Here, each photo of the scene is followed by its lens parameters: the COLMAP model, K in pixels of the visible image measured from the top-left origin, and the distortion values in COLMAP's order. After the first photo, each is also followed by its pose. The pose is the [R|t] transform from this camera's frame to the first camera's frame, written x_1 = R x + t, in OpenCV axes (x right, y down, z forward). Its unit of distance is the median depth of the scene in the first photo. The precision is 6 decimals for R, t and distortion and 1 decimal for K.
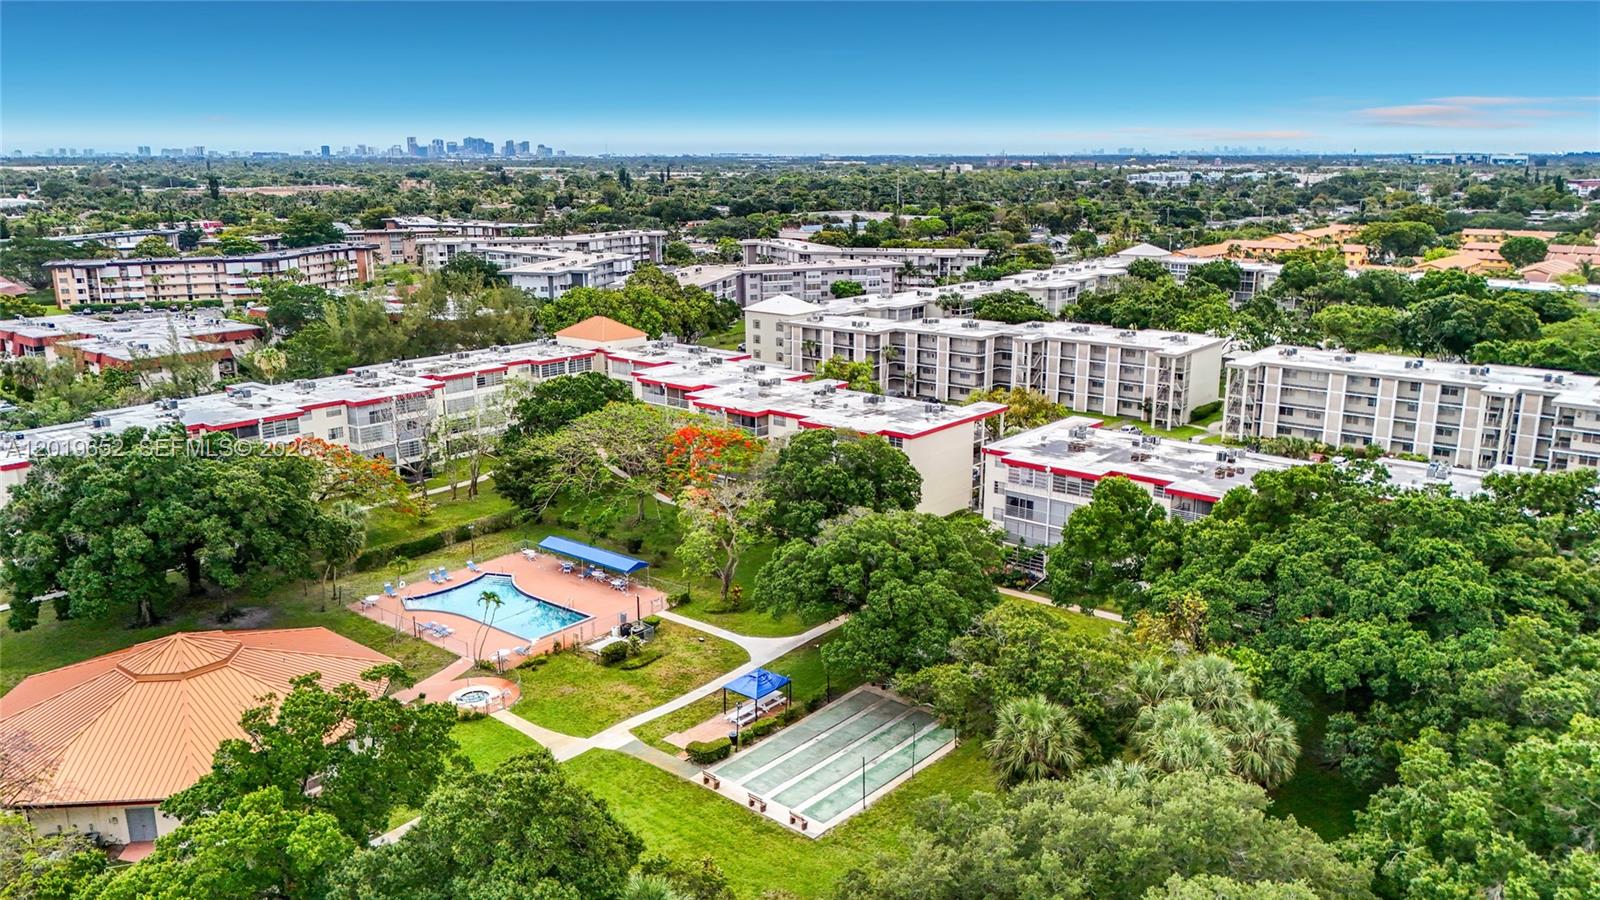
lens RADIAL K [[1199.9, 0, 803.2], [0, 1199.9, 444.8], [0, 0, 1]] dist [0.053940, -0.074668]
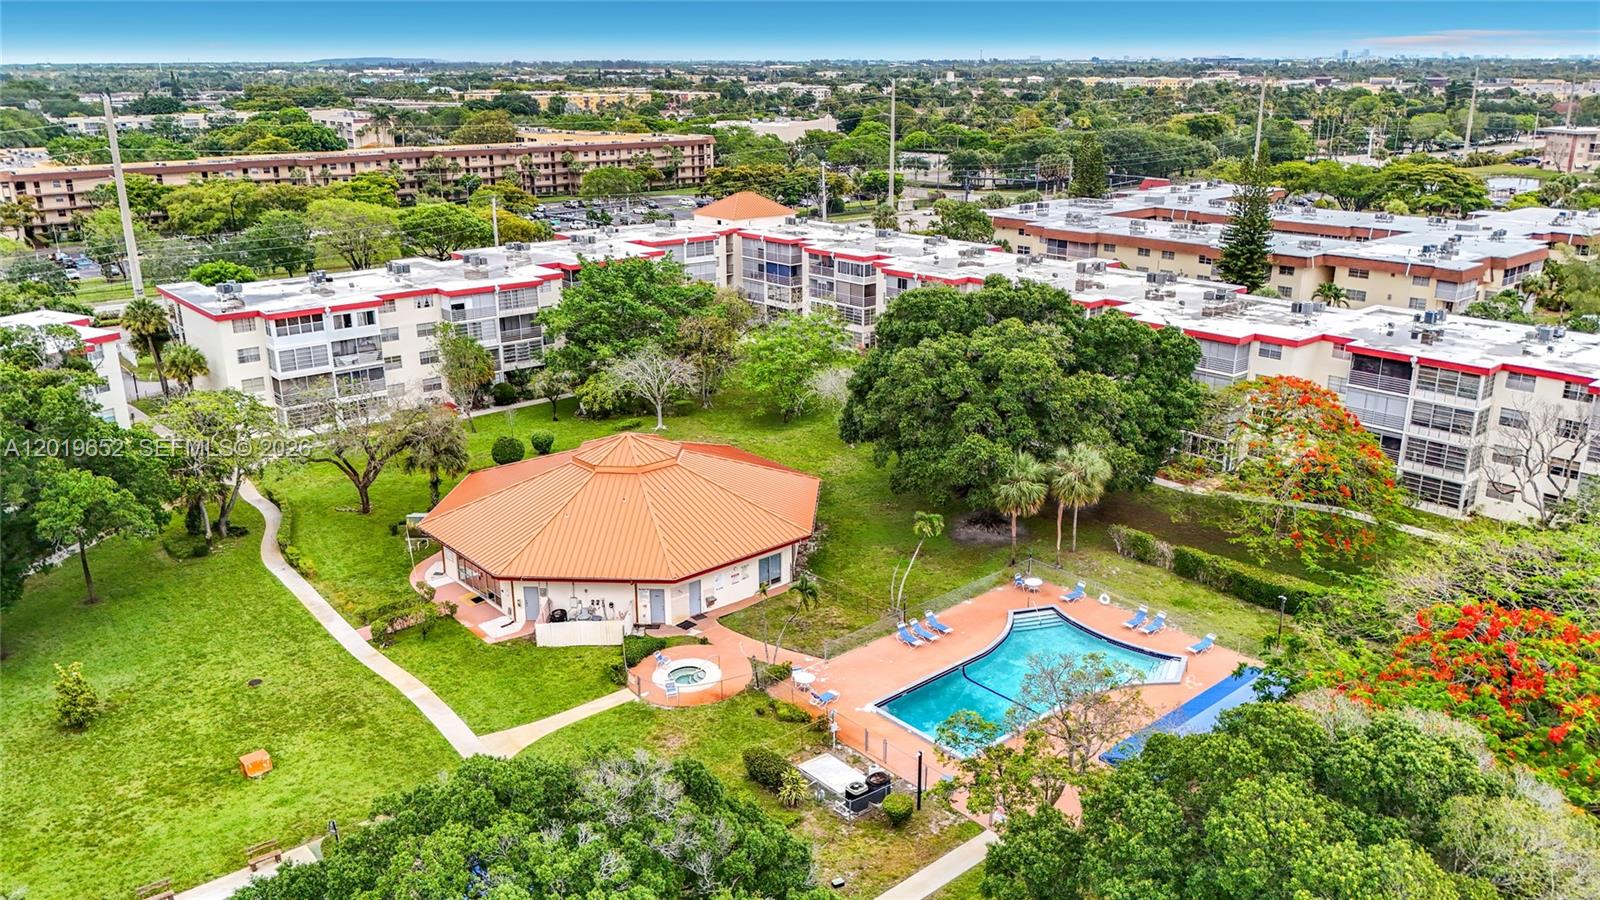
lens RADIAL K [[1199.9, 0, 803.2], [0, 1199.9, 444.8], [0, 0, 1]] dist [0.053940, -0.074668]
pose [[-0.163406, 0.297790, -0.940542, 0.245479], [-0.226168, 0.916659, 0.329521, -0.120119], [0.960285, 0.266566, -0.082437, 0.739187]]
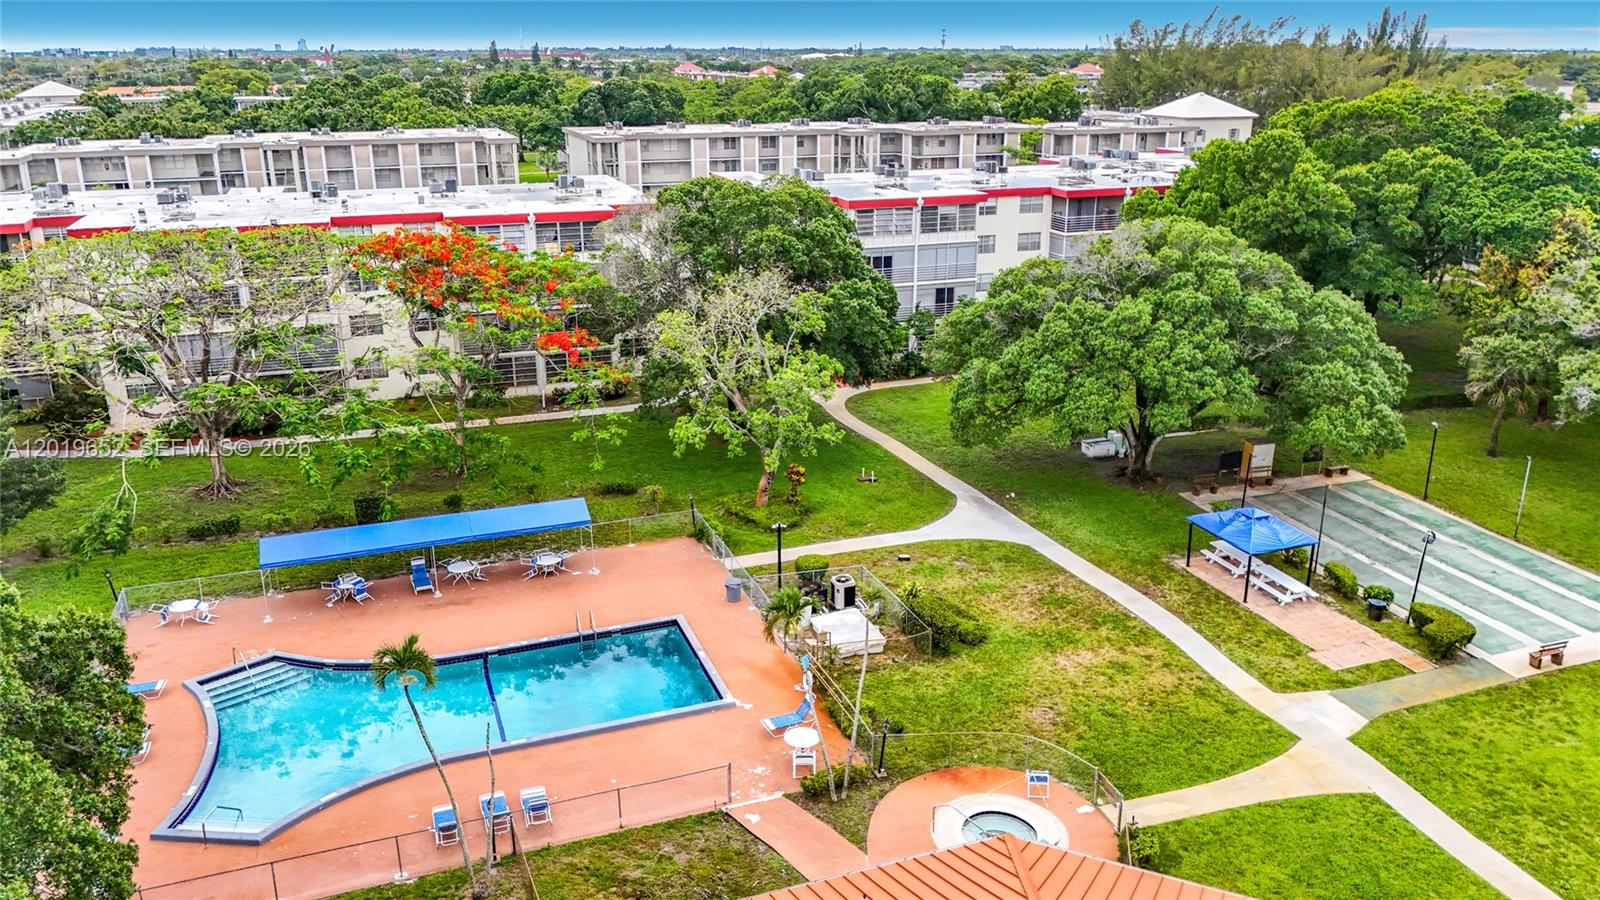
lens RADIAL K [[1207.8, 0, 792.8], [0, 1207.8, 444.2], [0, 0, 1]] dist [0.050269, -0.088082]
pose [[0.505313, -0.271887, 0.818985, -0.391633], [0.213733, 0.958930, 0.186473, 0.006465], [-0.836049, 0.080817, 0.542671, 0.569297]]
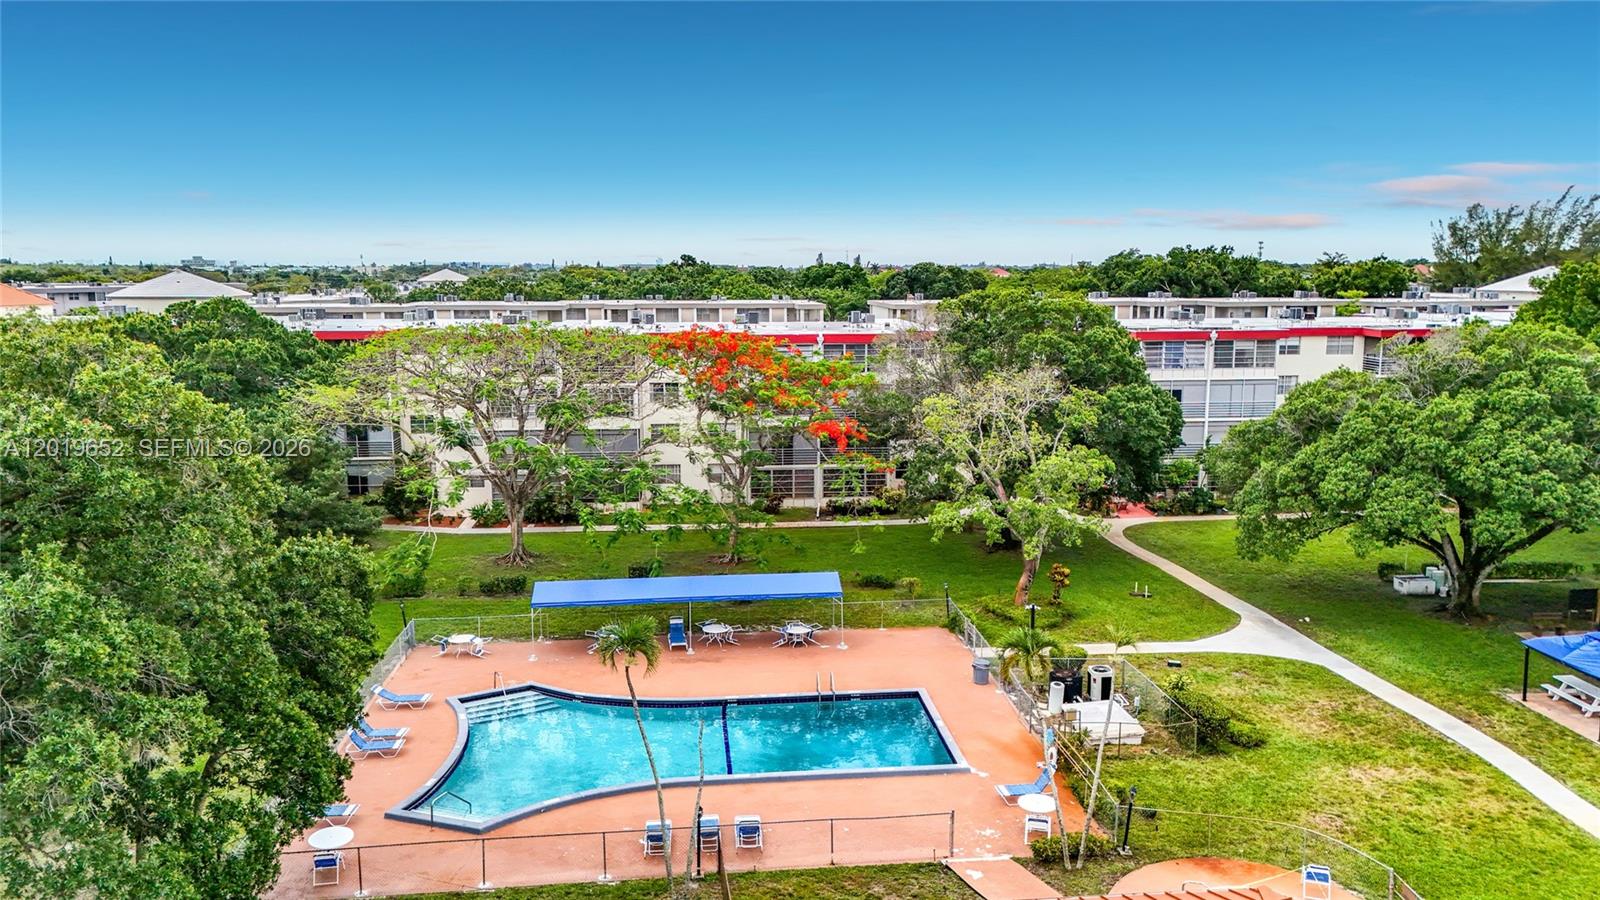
lens RADIAL K [[1175.8, 0, 800.0], [0, 1175.8, 450.0], [0, 0, 1]] dist [0.065656, -0.045712]
pose [[0.702549, -0.112850, 0.702631, -0.381862], [0.175772, 0.984272, -0.017667, 0.046665], [-0.689586, 0.135915, 0.711335, 0.571728]]
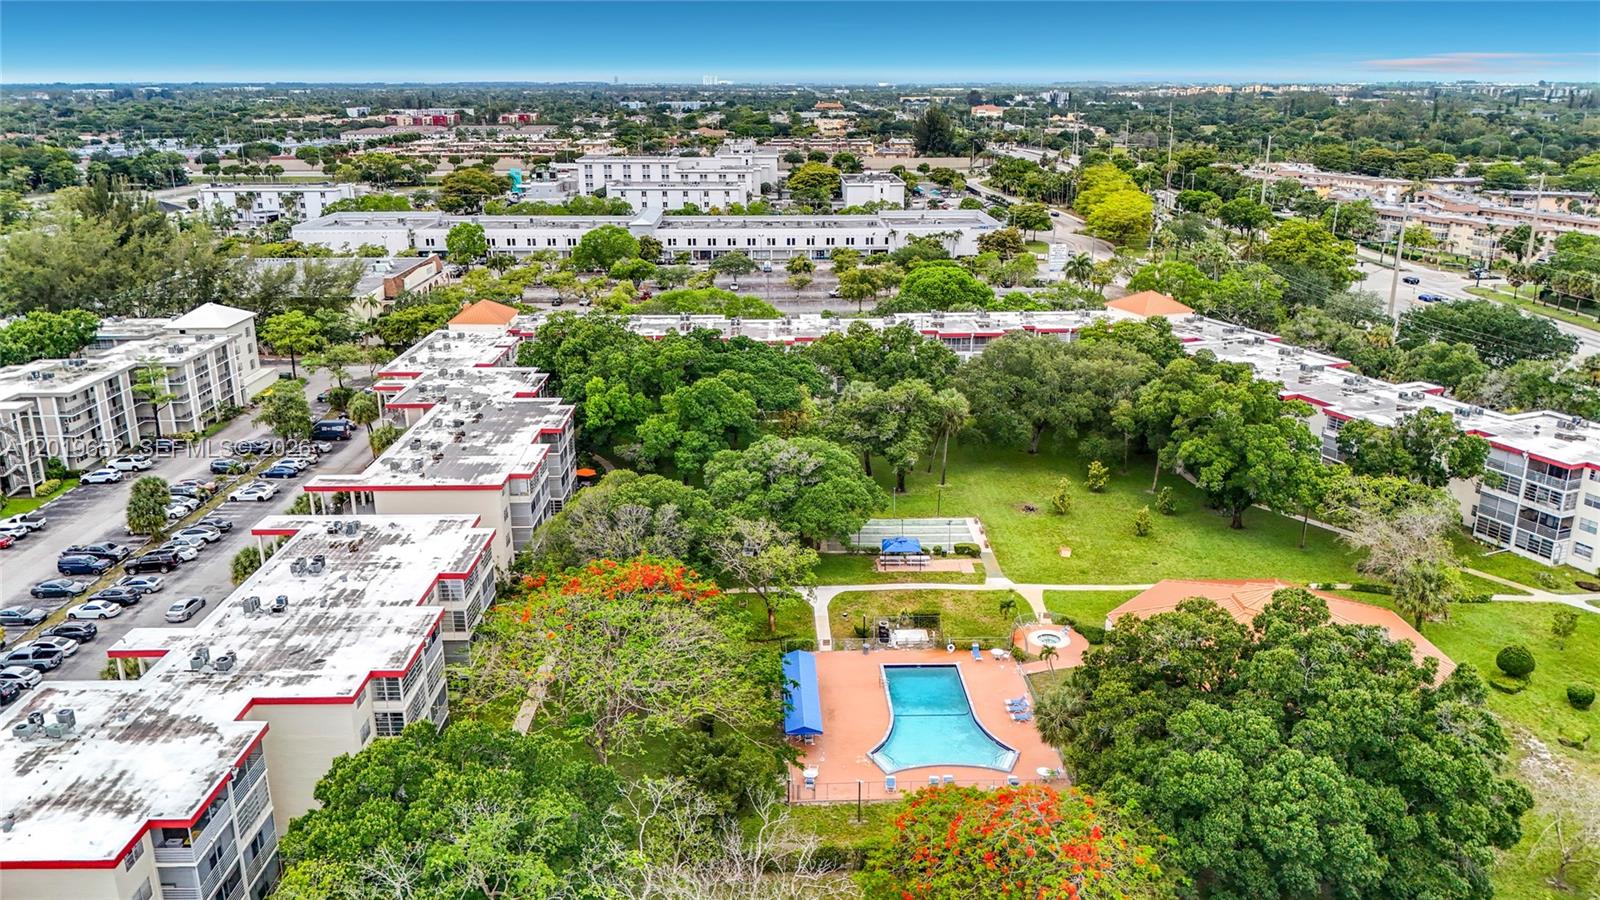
lens RADIAL K [[1199.9, 0, 803.2], [0, 1199.9, 444.8], [0, 0, 1]] dist [0.053940, -0.074668]
pose [[-0.656886, -0.219139, 0.721442, -0.644384], [0.178191, 0.884609, 0.430947, -0.366282], [-0.732631, 0.411637, -0.542039, 1.197843]]
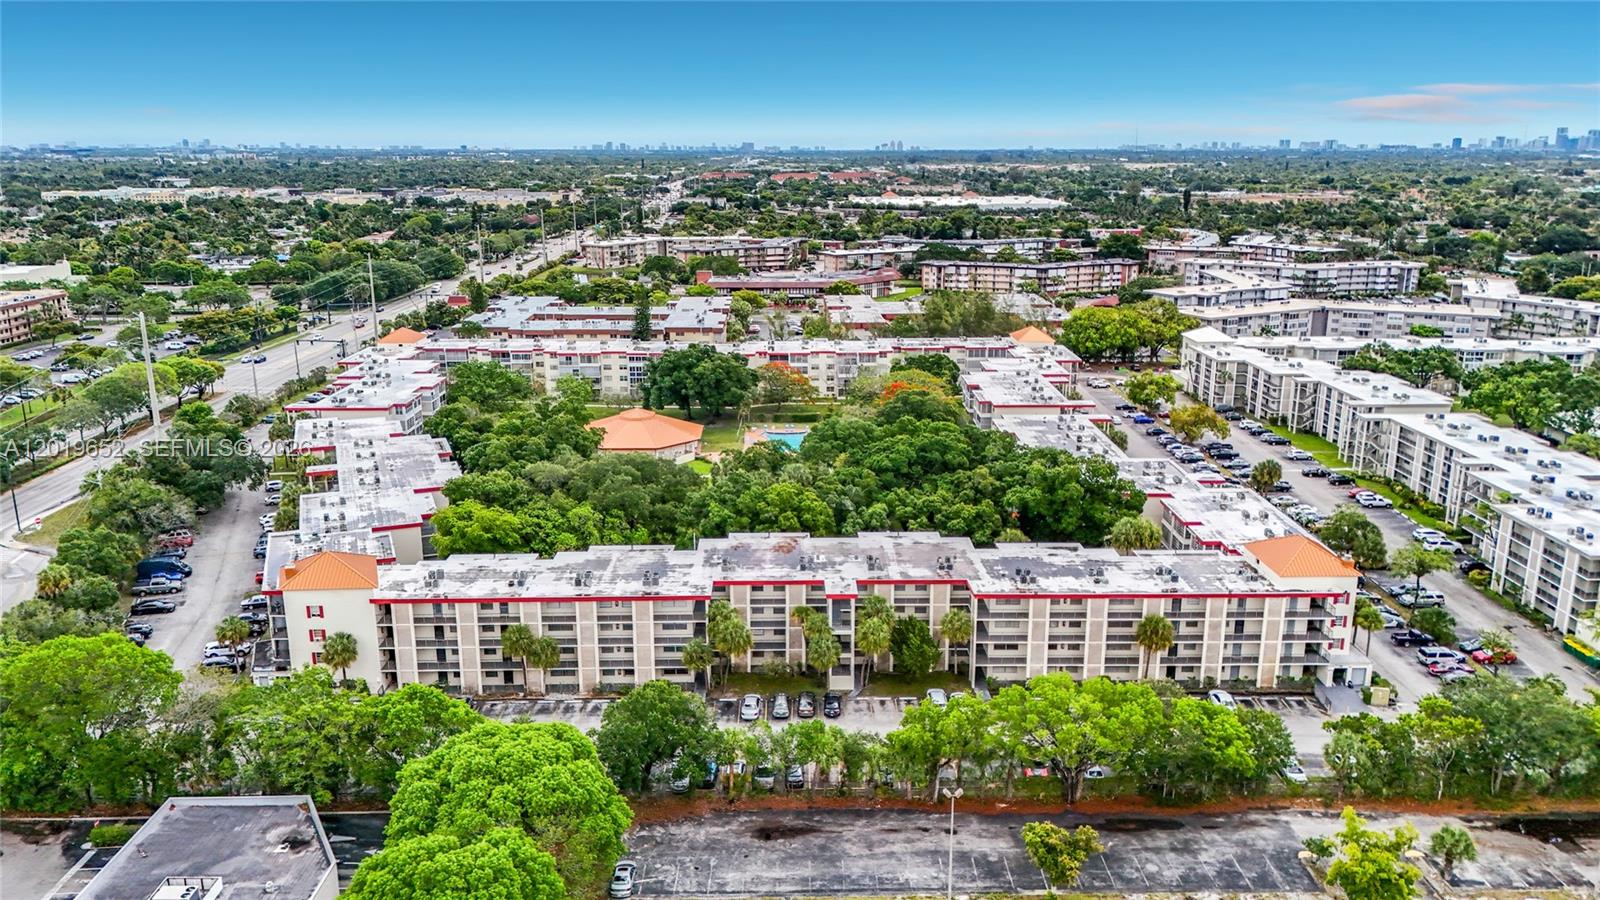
lens RADIAL K [[1199.9, 0, 803.2], [0, 1199.9, 444.8], [0, 0, 1]] dist [0.053940, -0.074668]
pose [[0.651149, 0.182844, -0.736596, 1.164532], [-0.177238, 0.980344, 0.086671, -0.050649], [0.737964, 0.074117, 0.670757, -0.401145]]
